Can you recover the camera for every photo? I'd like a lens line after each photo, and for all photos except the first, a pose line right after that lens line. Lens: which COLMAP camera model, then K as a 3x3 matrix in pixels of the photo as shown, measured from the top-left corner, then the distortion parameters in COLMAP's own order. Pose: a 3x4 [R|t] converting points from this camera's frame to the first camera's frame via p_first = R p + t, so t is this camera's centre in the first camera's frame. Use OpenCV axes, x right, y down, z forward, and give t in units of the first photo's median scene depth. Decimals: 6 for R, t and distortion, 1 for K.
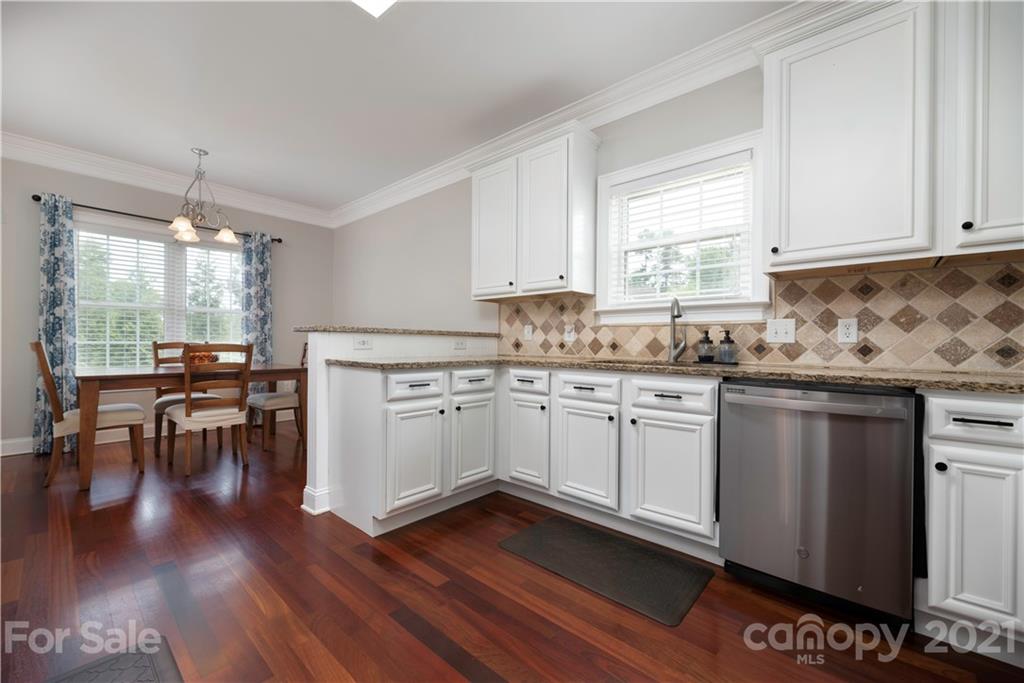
lens RADIAL K [[414.4, 0, 512.0], [0, 414.4, 341.5], [0, 0, 1]] dist [0.001438, -0.000096]
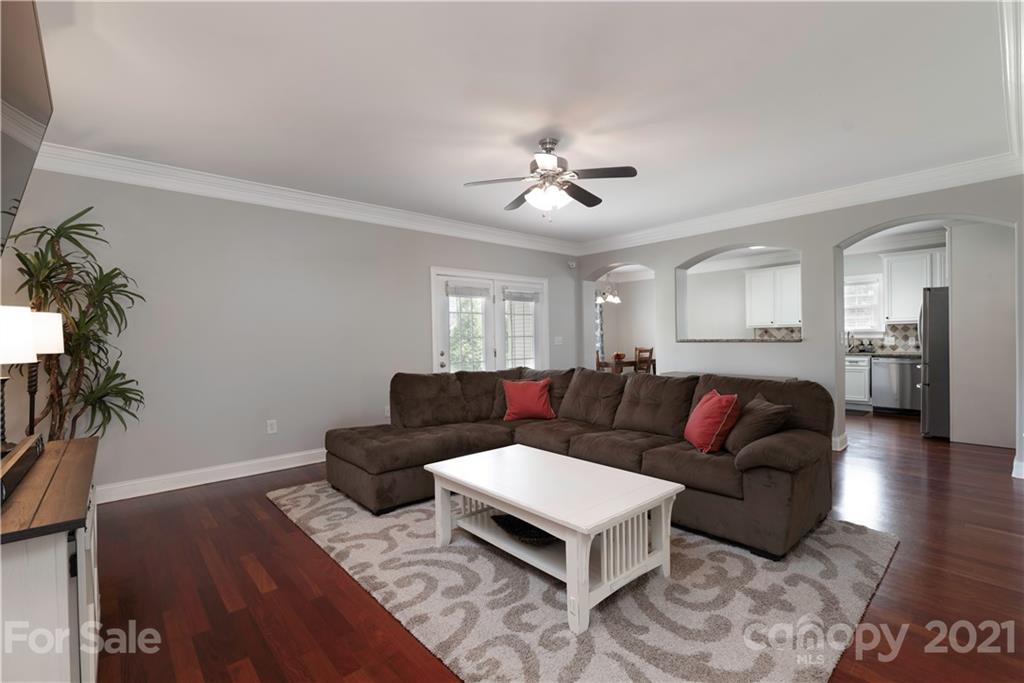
lens RADIAL K [[454.3, 0, 512.0], [0, 454.3, 341.5], [0, 0, 1]] dist [-0.001569, -0.000058]
pose [[0.992700, -0.023465, -0.118303, -1.682586], [0.024234, 0.999693, 0.005070, -0.103725], [0.118148, -0.007900, 0.992965, -2.591795]]
